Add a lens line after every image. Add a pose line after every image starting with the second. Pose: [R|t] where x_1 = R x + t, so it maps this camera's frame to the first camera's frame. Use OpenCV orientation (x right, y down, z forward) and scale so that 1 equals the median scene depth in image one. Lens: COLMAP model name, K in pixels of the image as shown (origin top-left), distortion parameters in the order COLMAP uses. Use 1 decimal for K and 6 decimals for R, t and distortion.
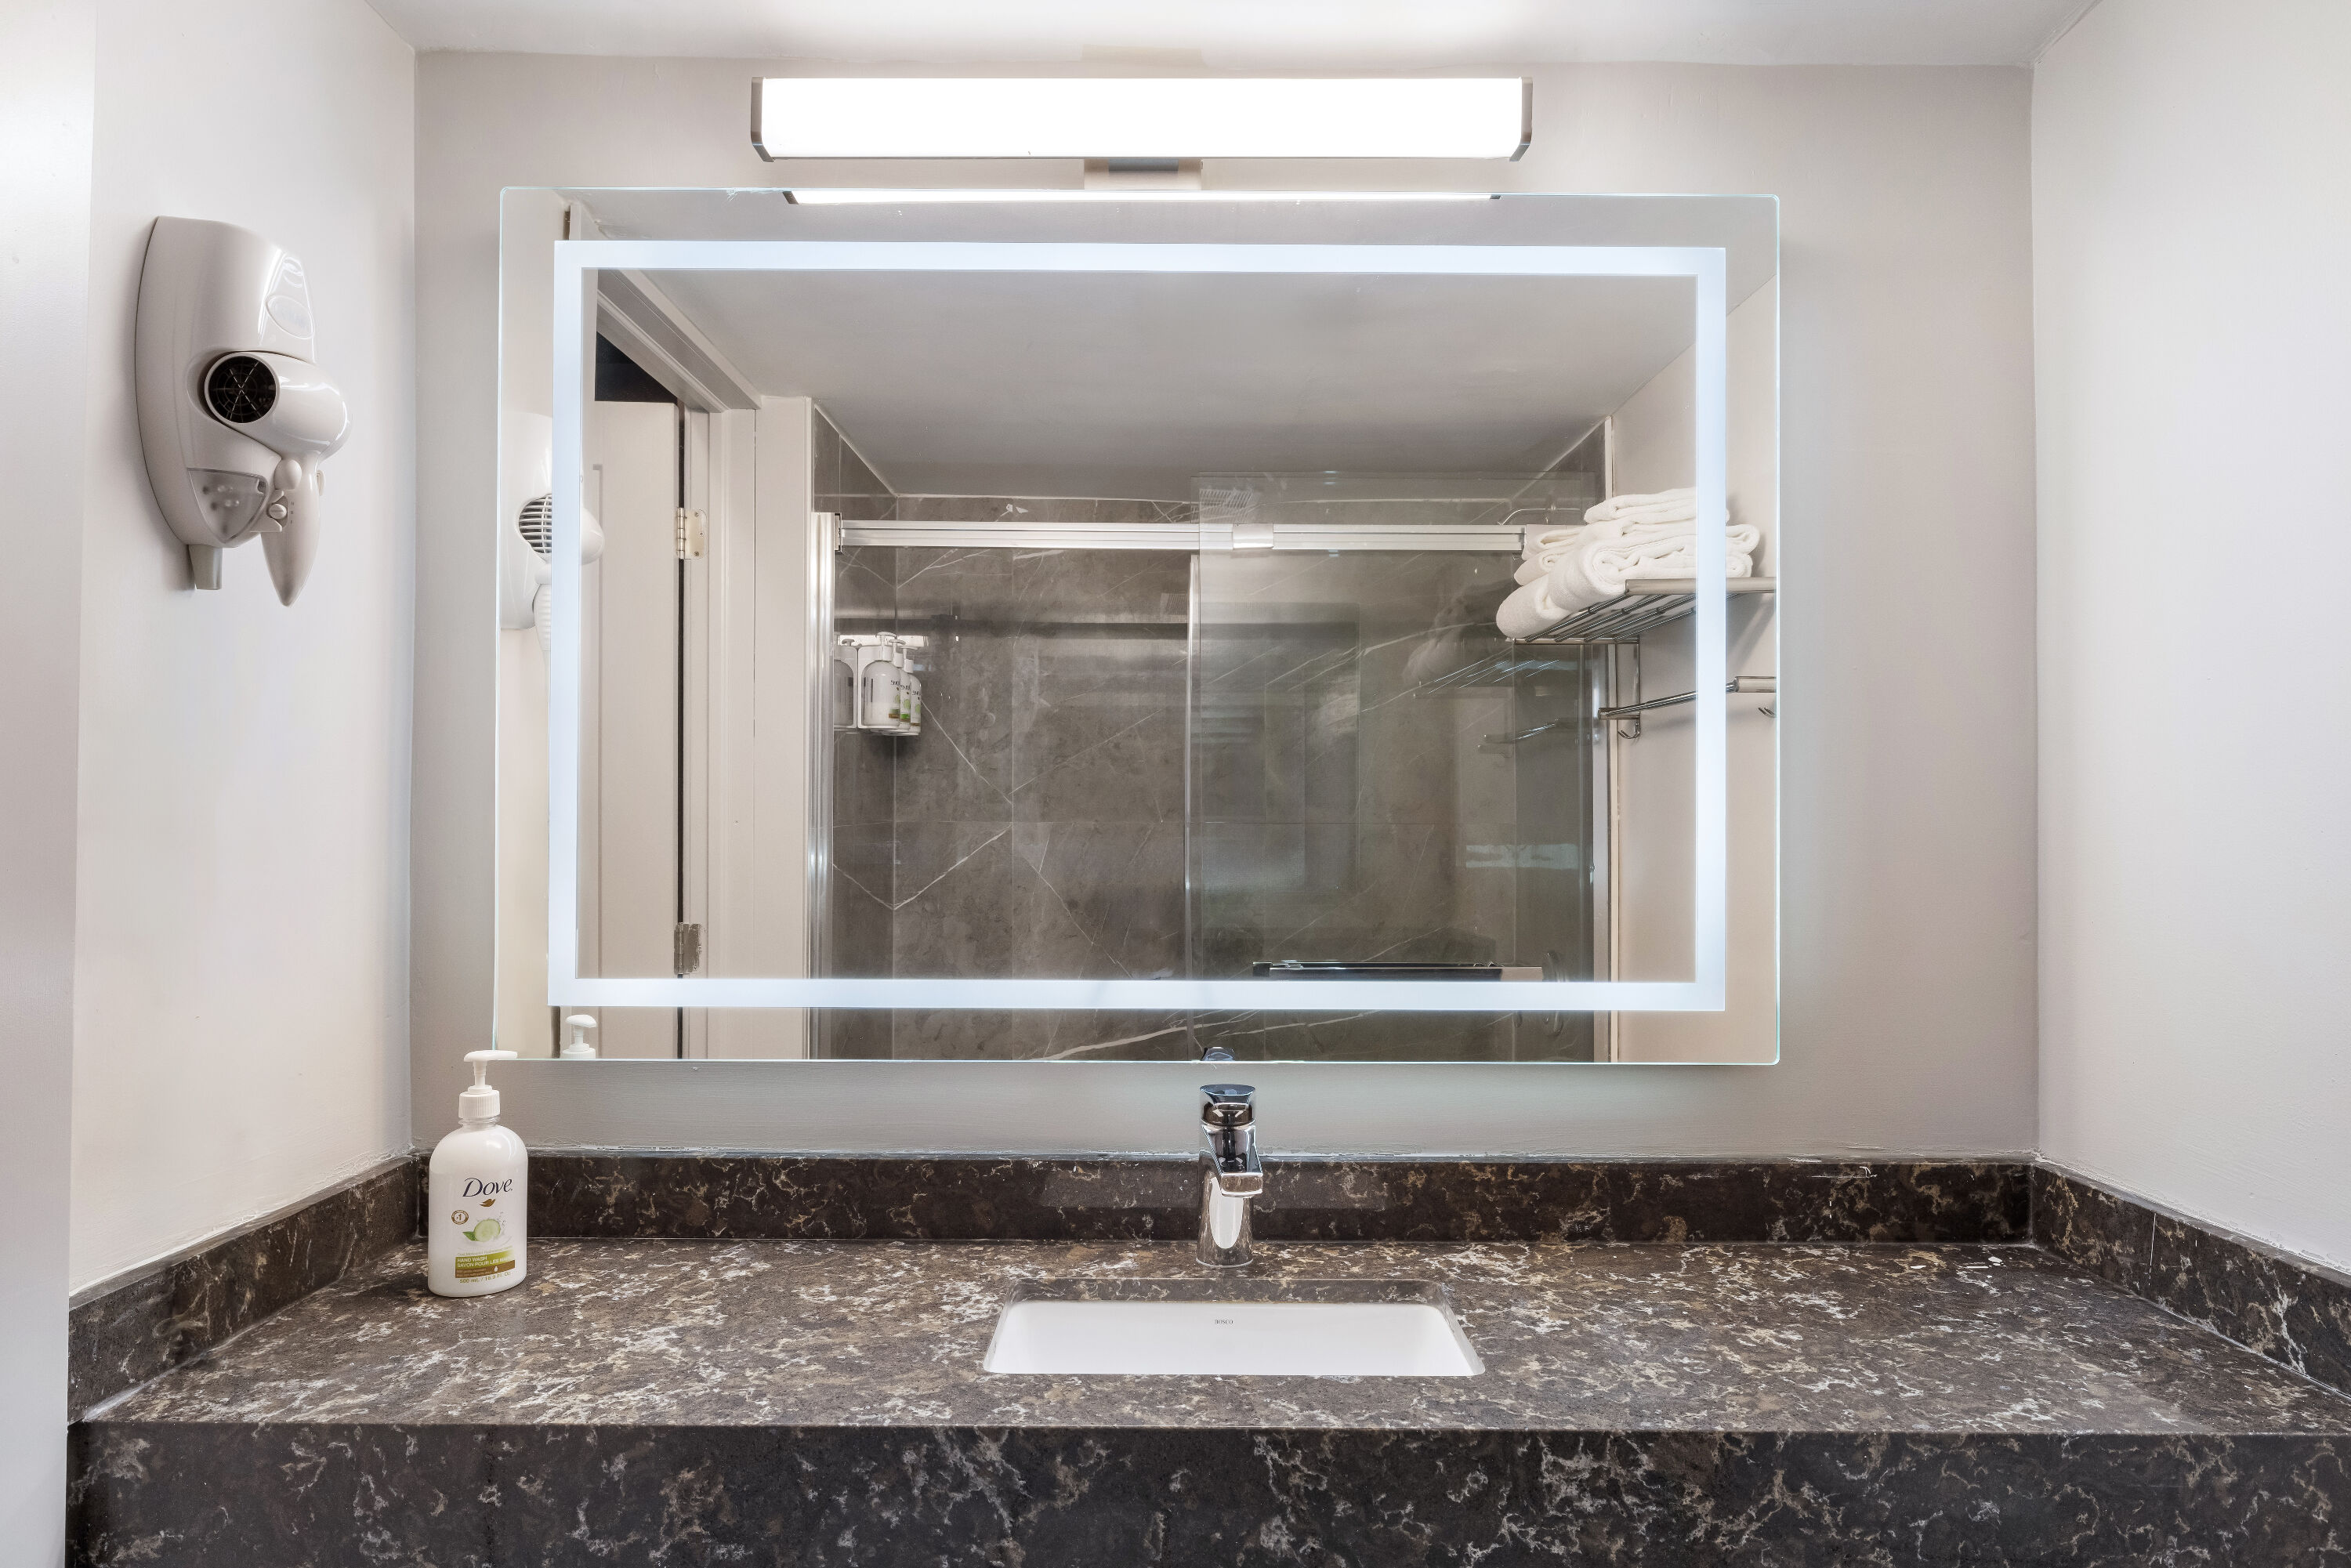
lens RADIAL K [[1477.6, 0, 1175.5], [0, 1477.6, 784.0], [0, 0, 1]] dist [-0.001205, 0.000405]
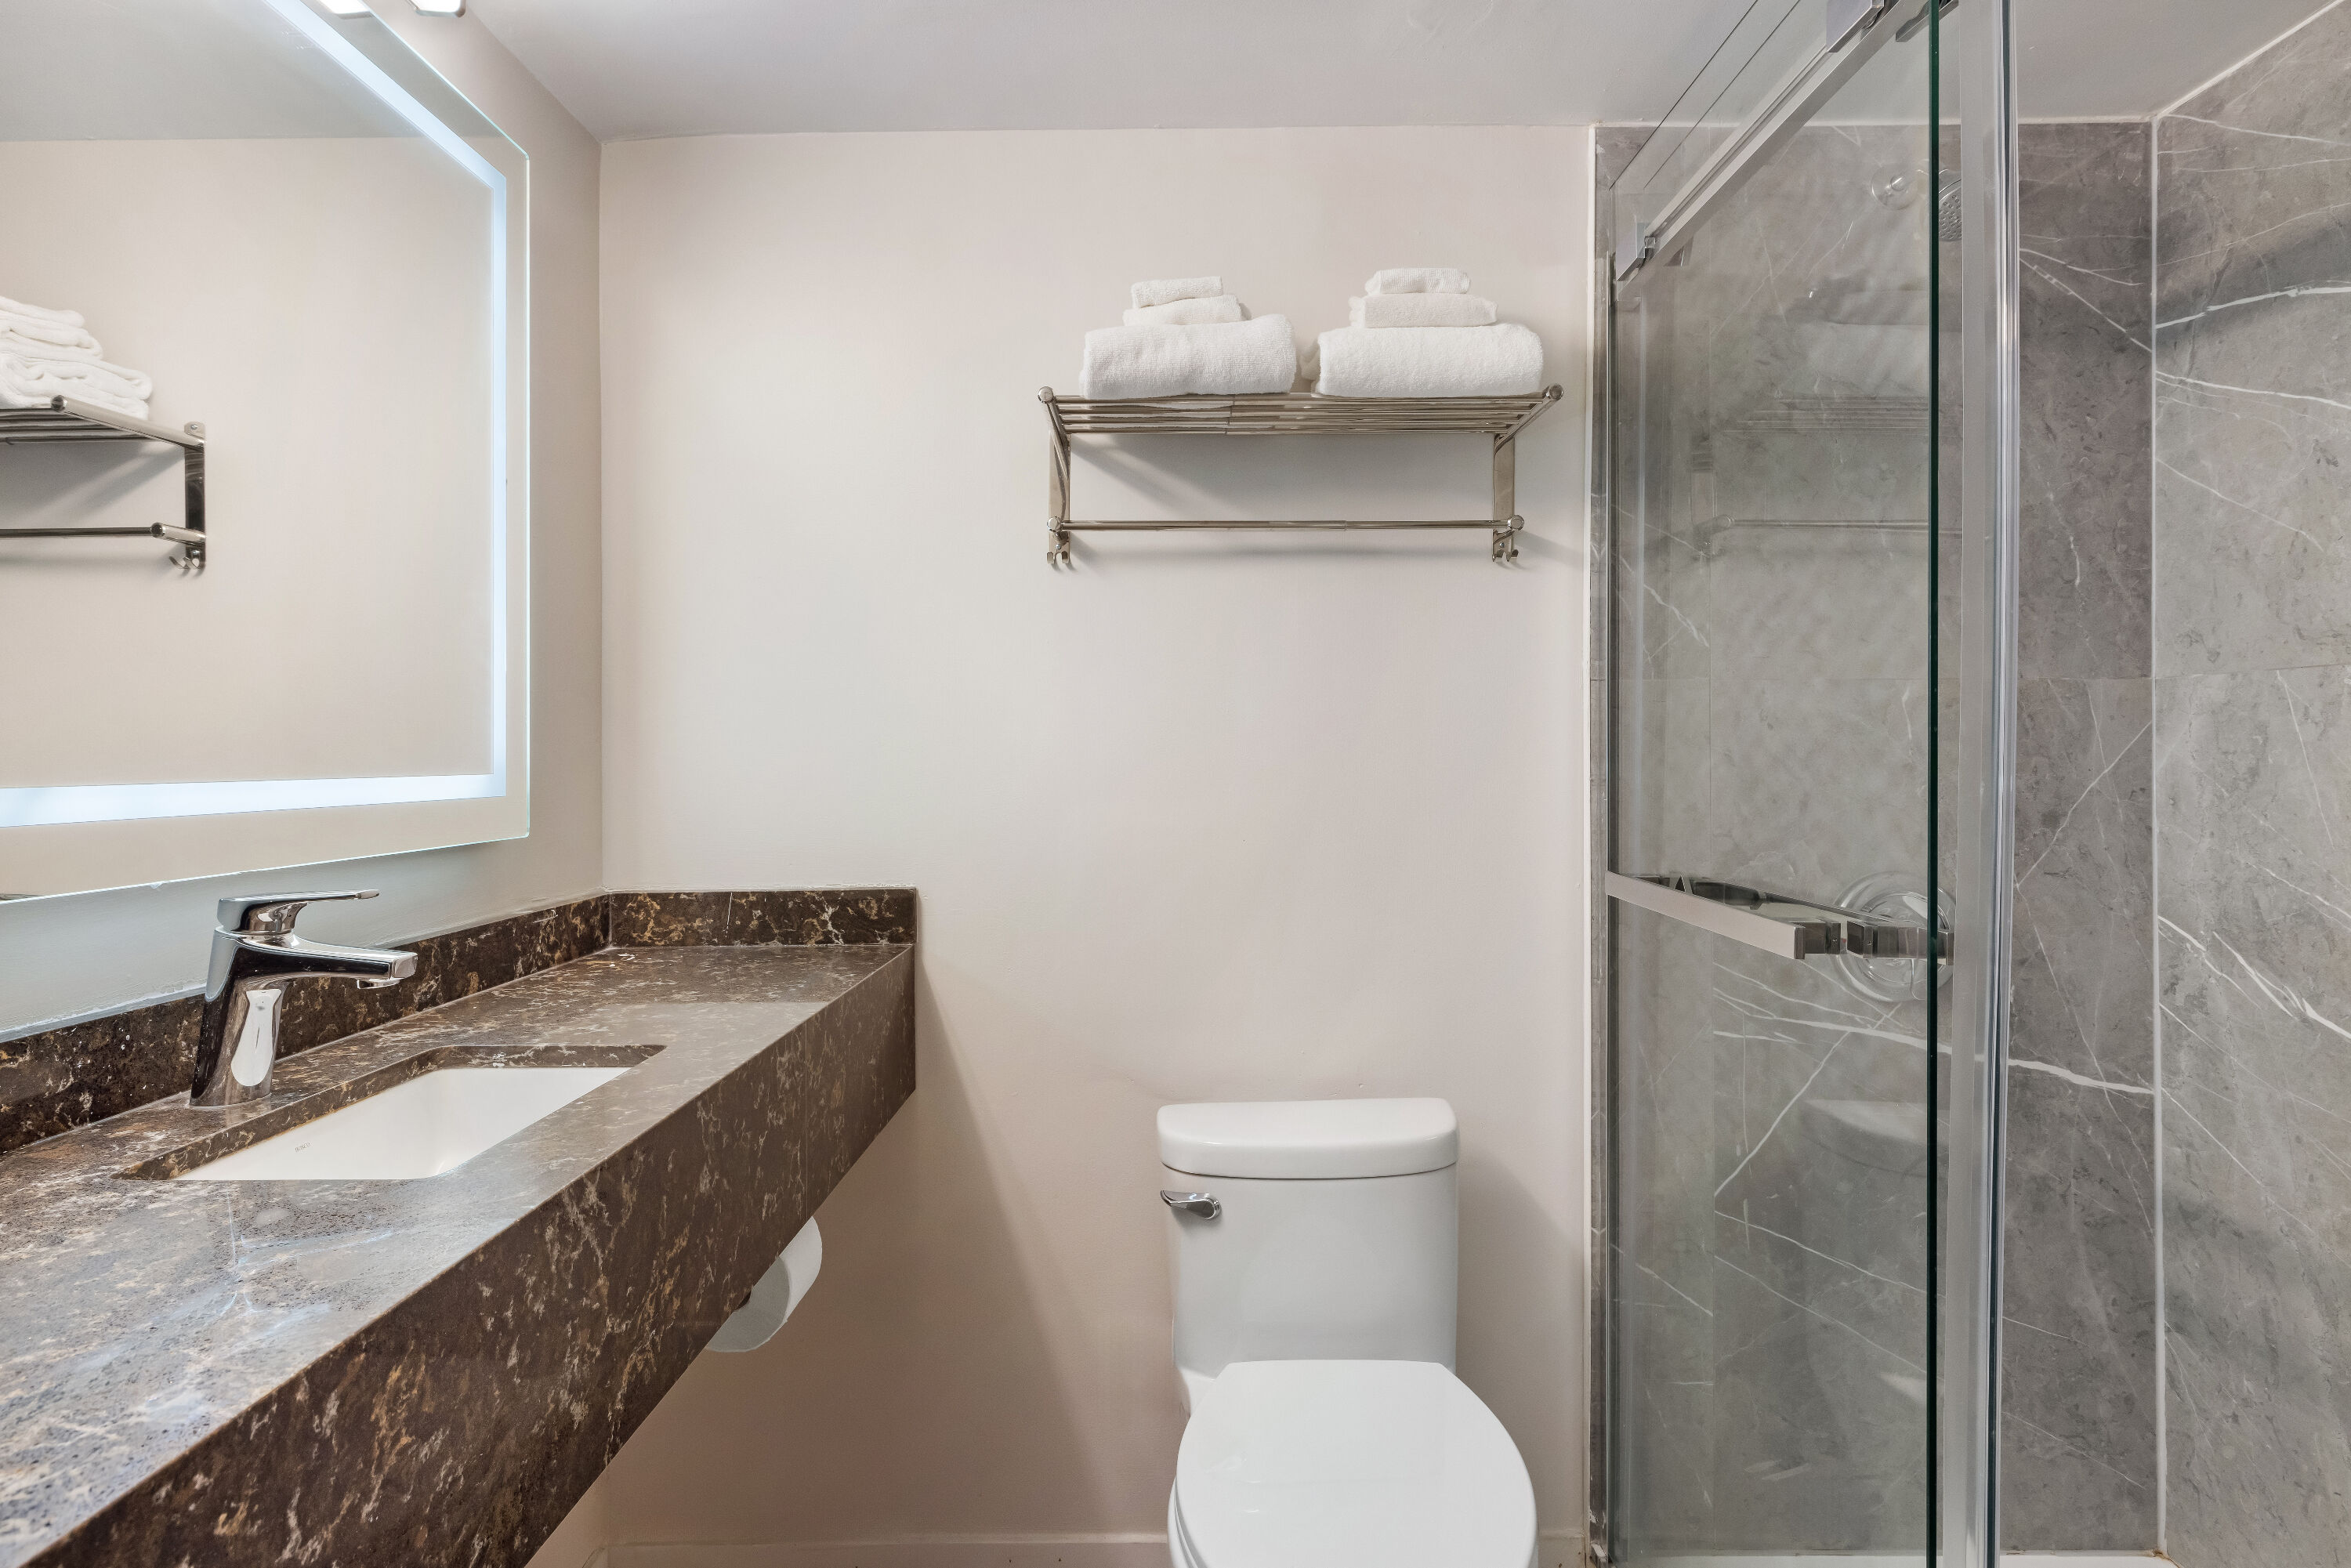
lens RADIAL K [[1268.9, 0, 1171.7], [0, 1268.9, 757.7], [0, 0, 1]] dist [-0.000728, 0.000127]
pose [[0.003616, -0.006018, 0.999975, -0.791300], [-0.006363, 0.999962, 0.006041, 0.129701], [-0.999973, -0.006385, 0.003578, 0.510443]]
